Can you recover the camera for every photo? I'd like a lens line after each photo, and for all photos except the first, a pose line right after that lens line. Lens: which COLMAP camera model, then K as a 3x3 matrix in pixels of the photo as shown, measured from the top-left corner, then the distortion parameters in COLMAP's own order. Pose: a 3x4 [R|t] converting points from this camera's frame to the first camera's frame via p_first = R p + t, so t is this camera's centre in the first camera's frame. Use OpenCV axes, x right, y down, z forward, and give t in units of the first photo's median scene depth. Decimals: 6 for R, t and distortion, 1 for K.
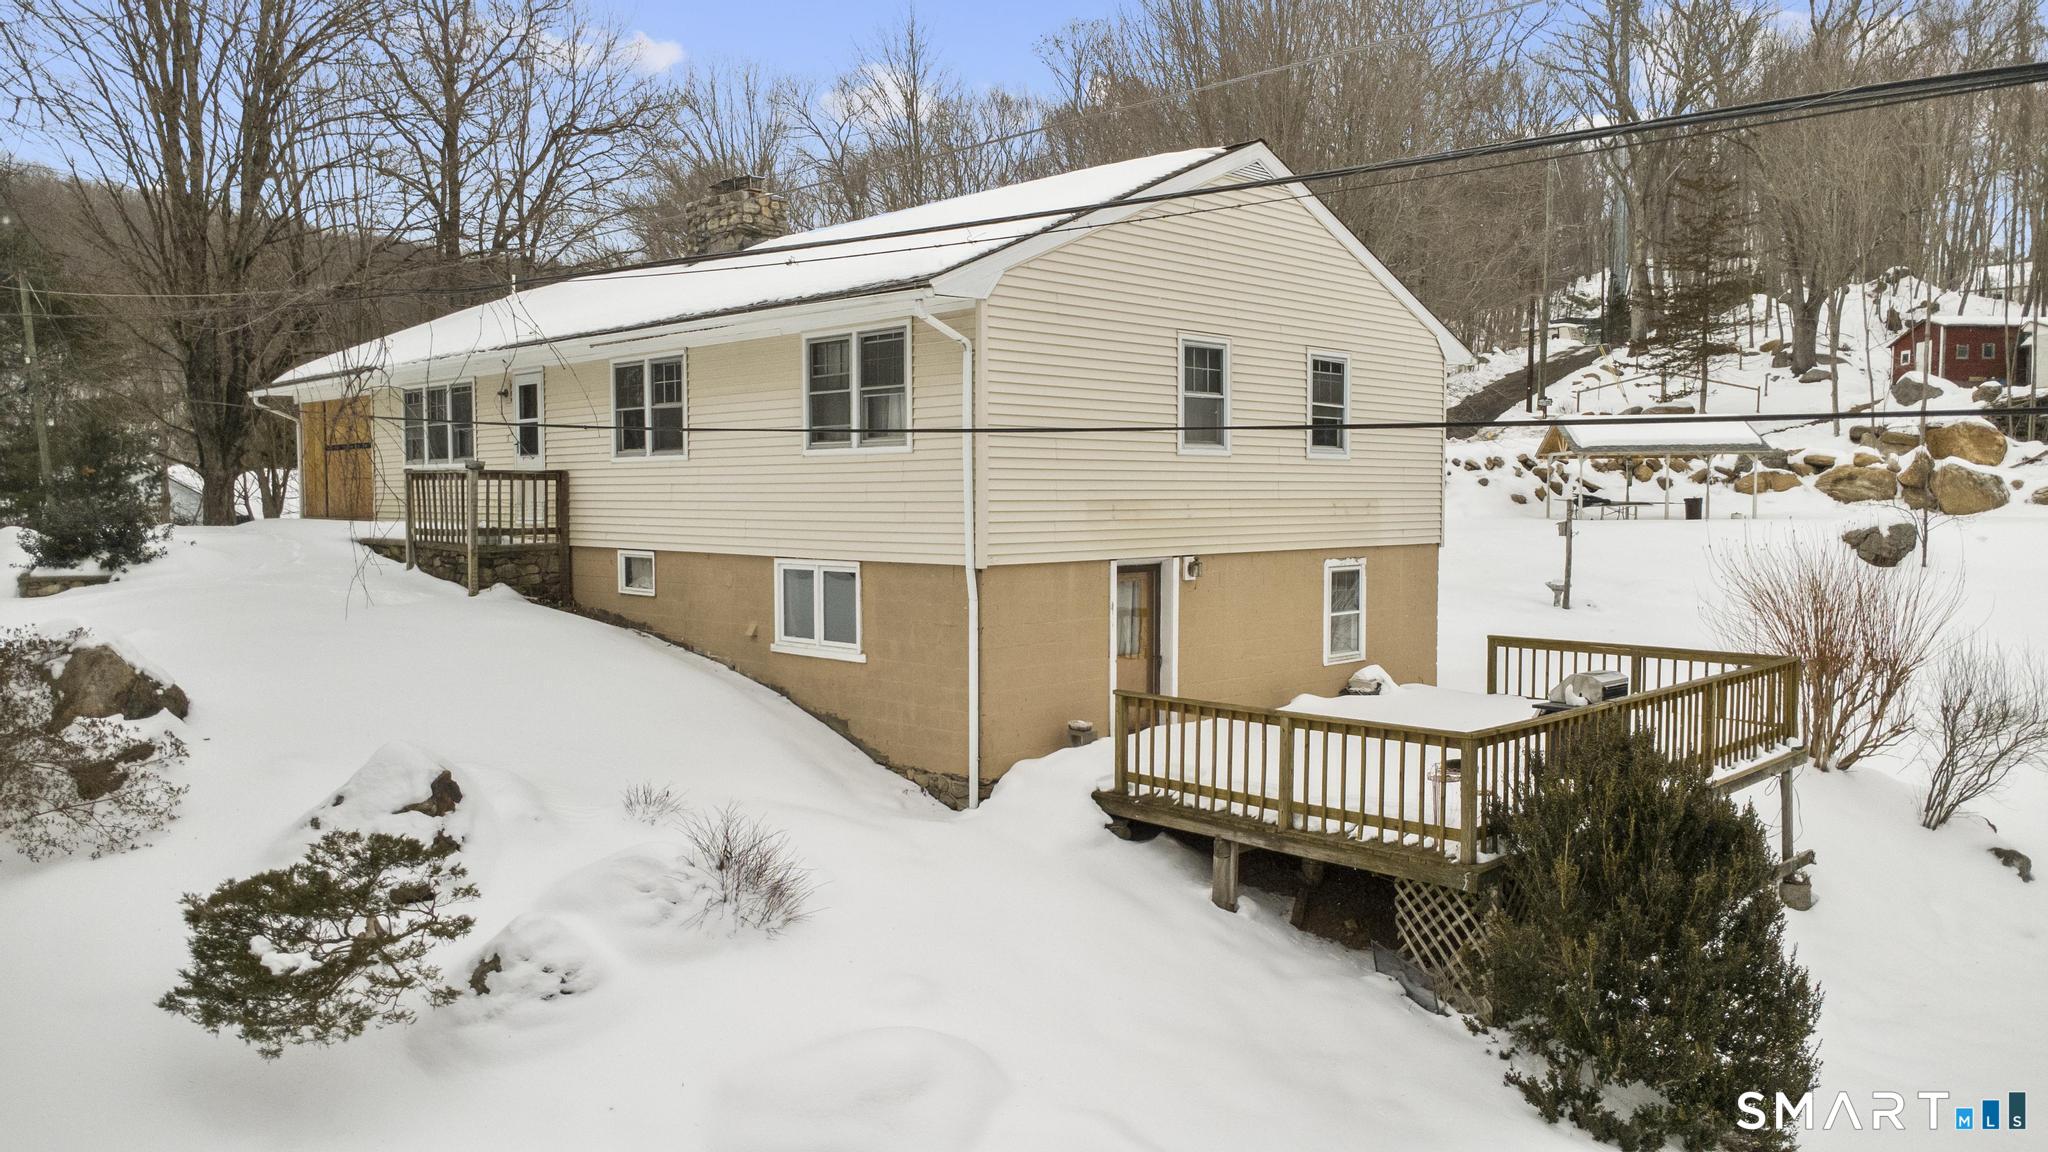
lens RADIAL K [[1480.8, 0, 1024.0], [0, 1480.8, 576.0], [0, 0, 1]] dist [-0.000956, -0.000323]
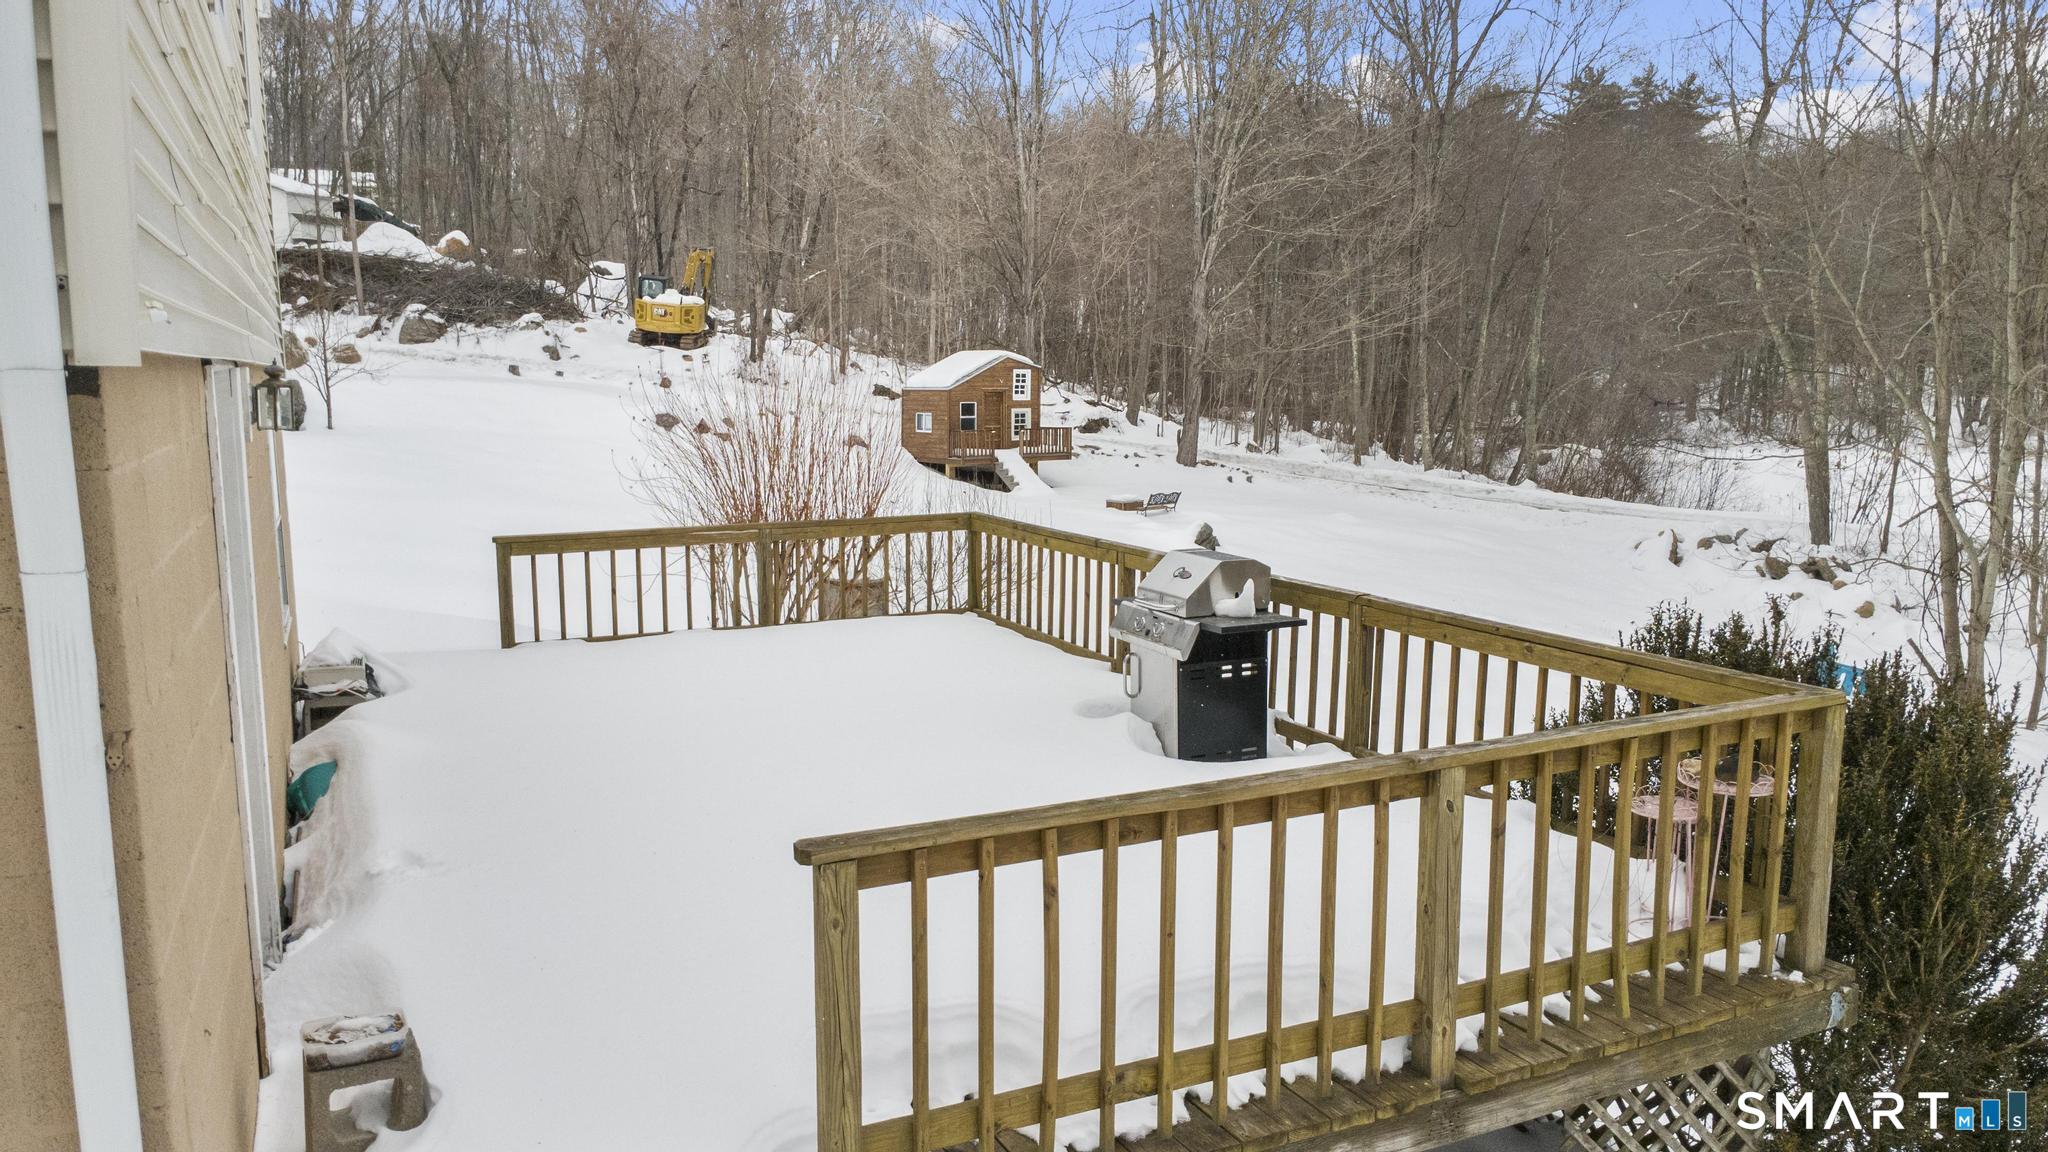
lens RADIAL K [[1480.8, 0, 1024.0], [0, 1480.8, 576.0], [0, 0, 1]] dist [-0.000956, -0.000323]
pose [[0.297524, -0.131720, 0.945584, -0.128841], [0.065359, 0.990923, 0.117471, 0.006227], [-0.952475, 0.026852, 0.303432, 0.762141]]
